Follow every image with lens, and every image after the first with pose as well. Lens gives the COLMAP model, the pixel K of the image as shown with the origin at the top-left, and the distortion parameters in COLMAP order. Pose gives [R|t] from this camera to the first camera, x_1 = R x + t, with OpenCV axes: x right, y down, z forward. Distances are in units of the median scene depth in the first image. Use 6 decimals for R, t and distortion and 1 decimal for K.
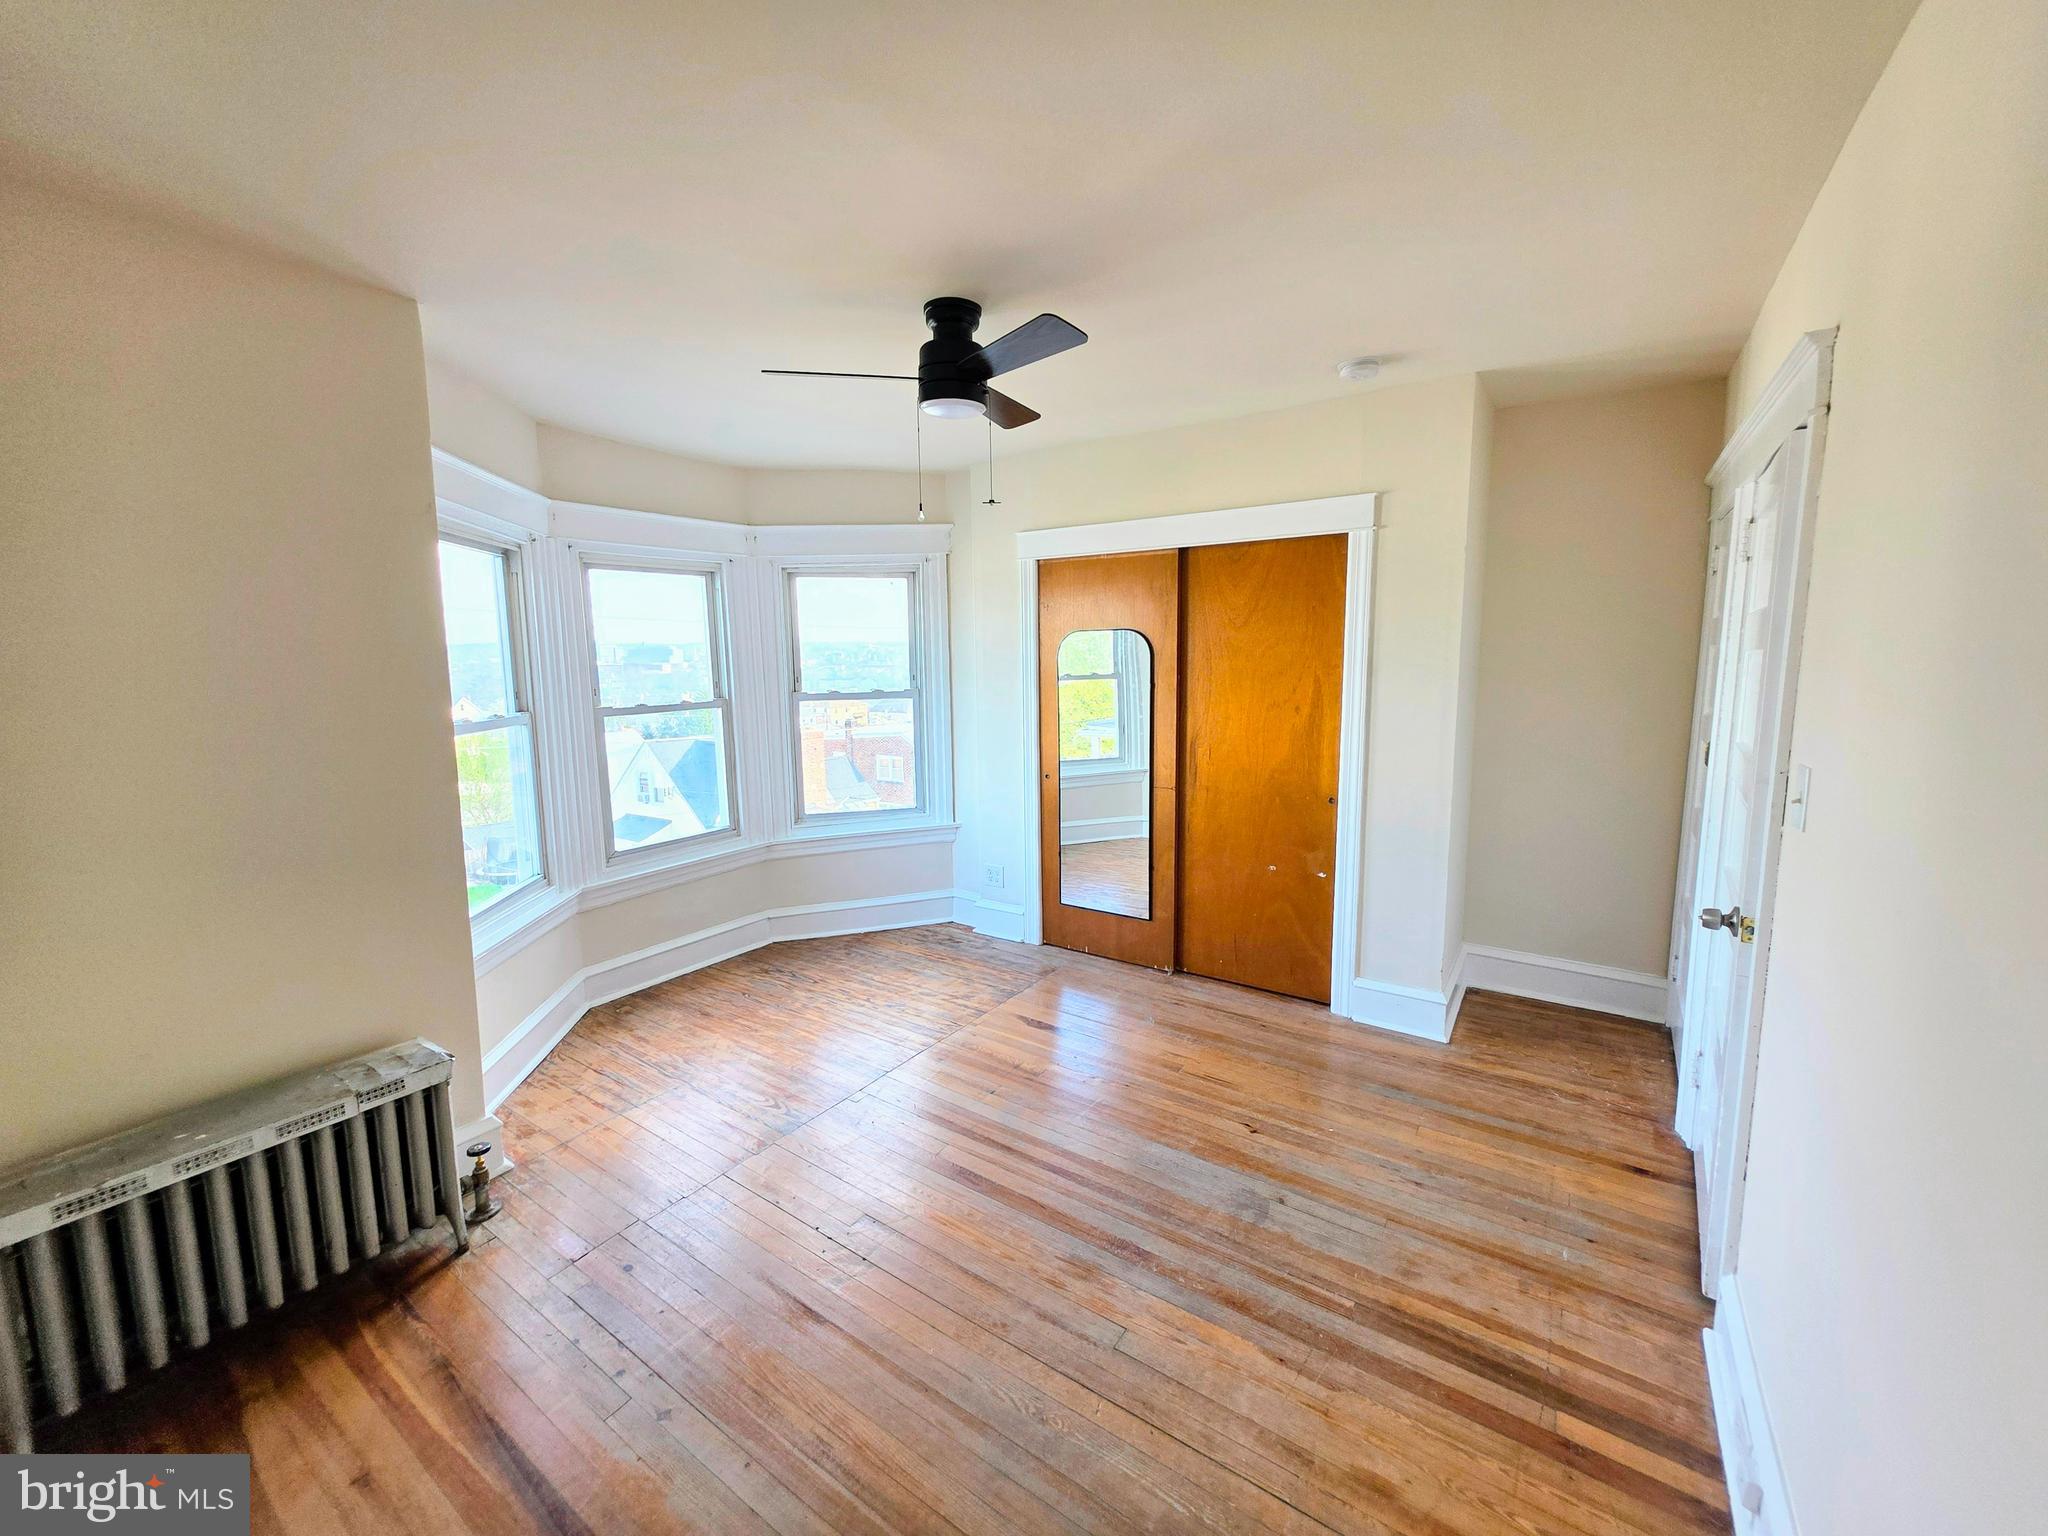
lens RADIAL K [[817.1, 0, 1018.7], [0, 817.1, 758.1], [0, 0, 1]] dist [-0.003637, 0.001841]
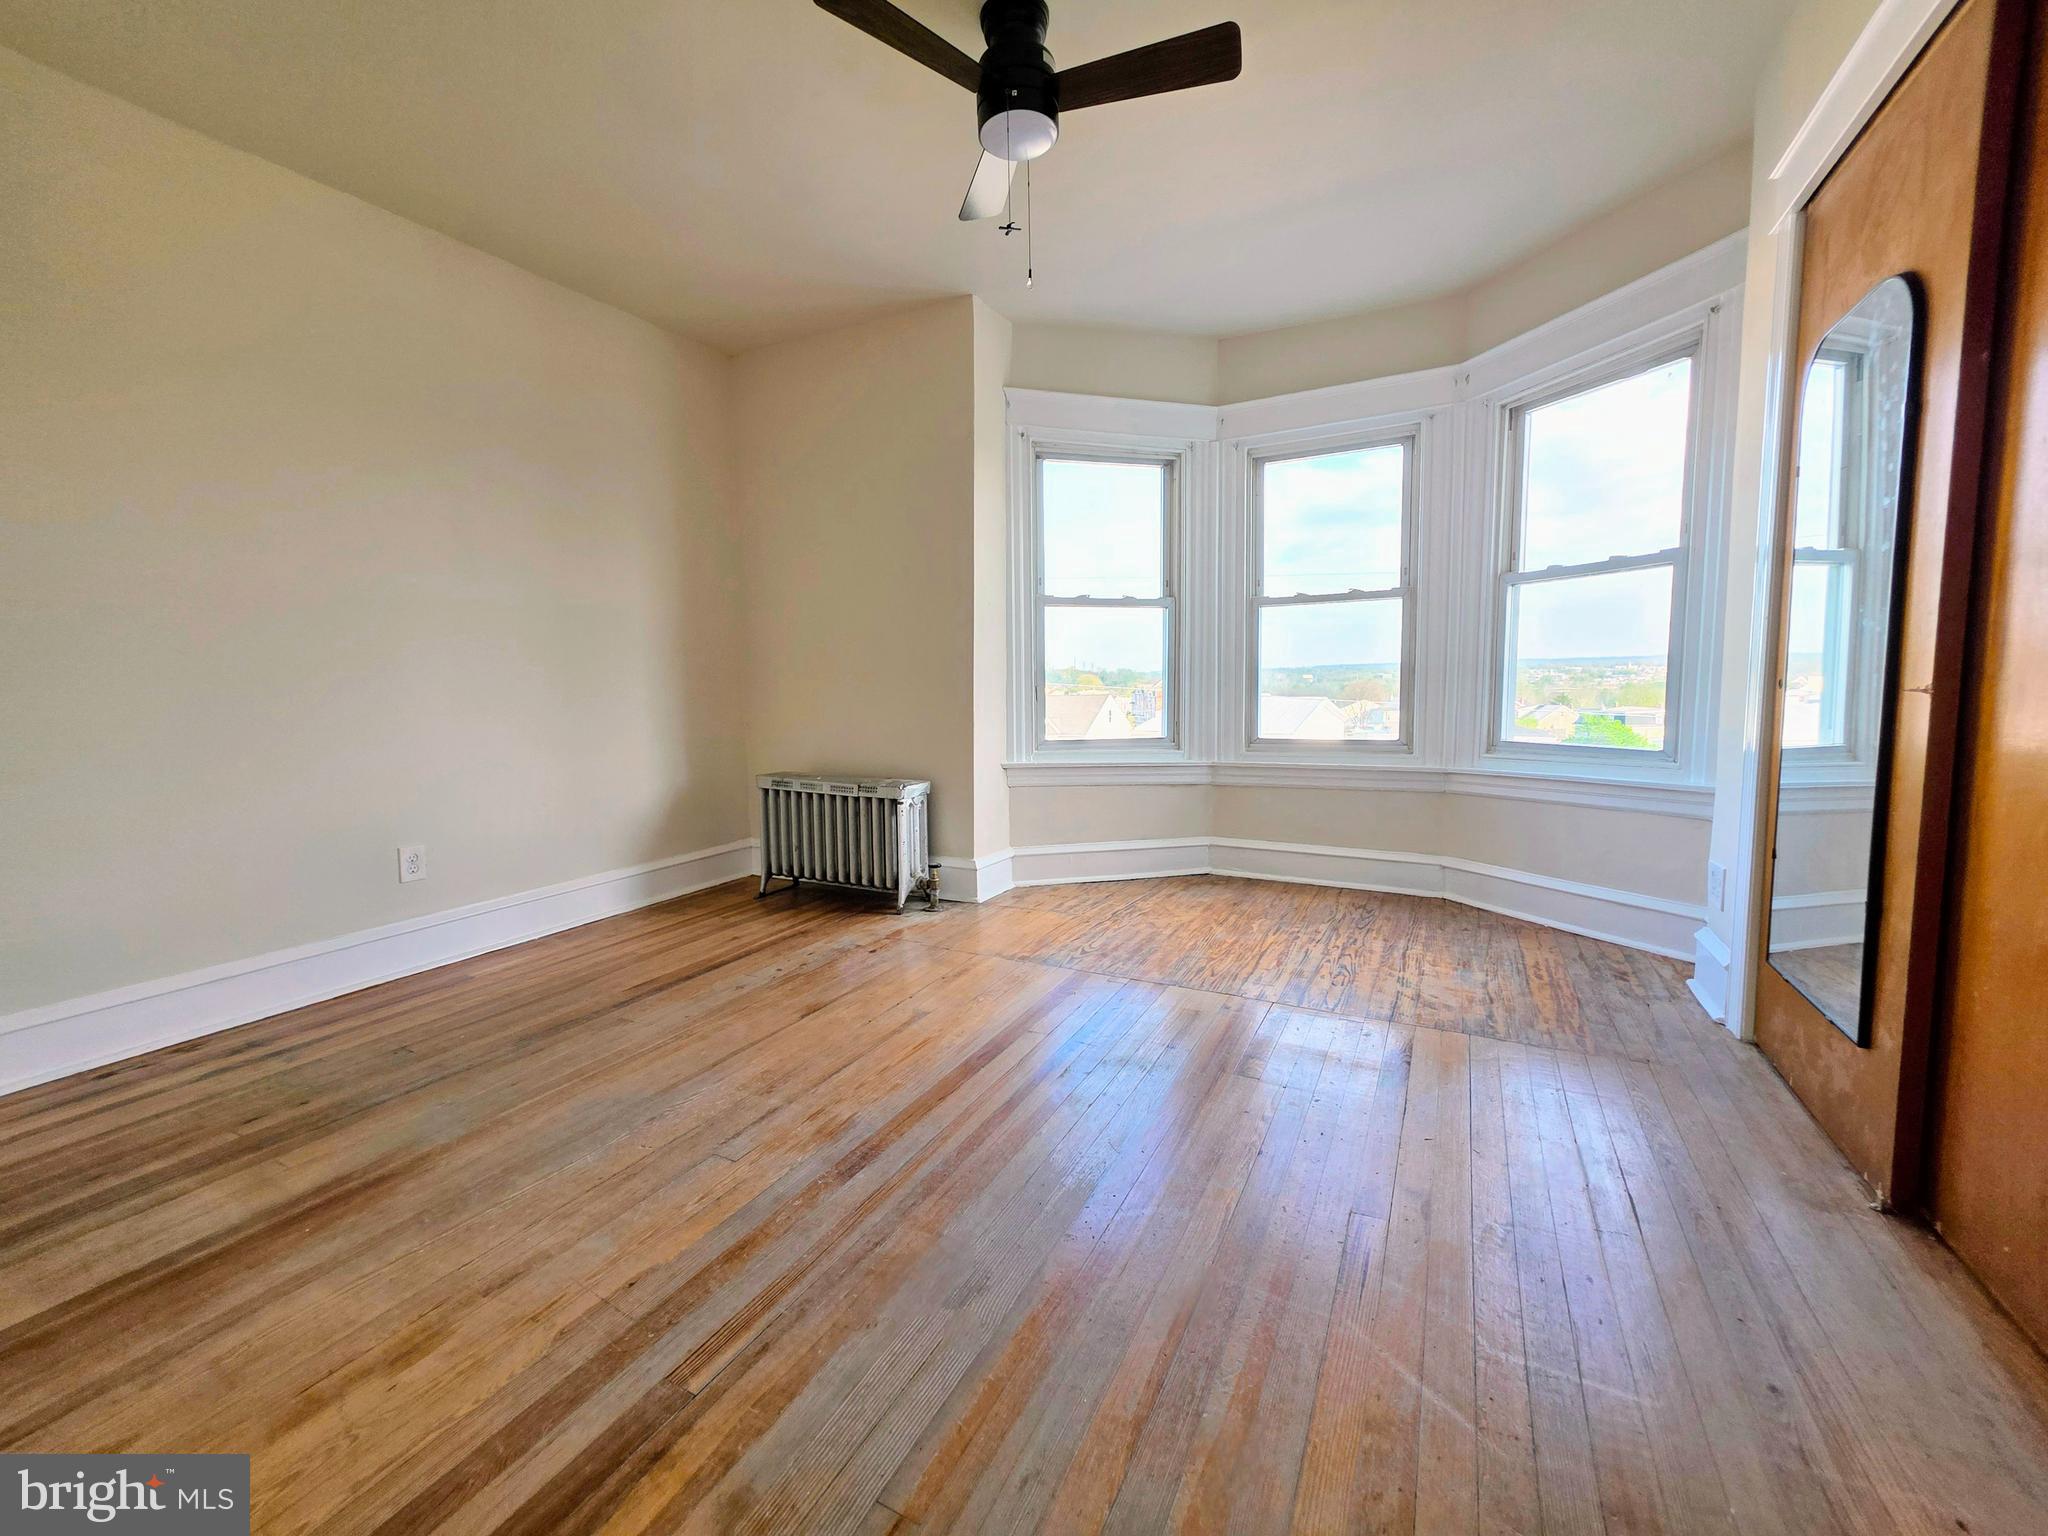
lens RADIAL K [[817.1, 0, 1020.1], [0, 817.1, 757.2], [0, 0, 1]] dist [-0.003637, 0.001841]
pose [[0.124774, 0.108701, -0.986213, 0.917464], [-0.116891, 0.988669, 0.094183, 0.144230], [0.985276, 0.103527, 0.136066, 1.060541]]
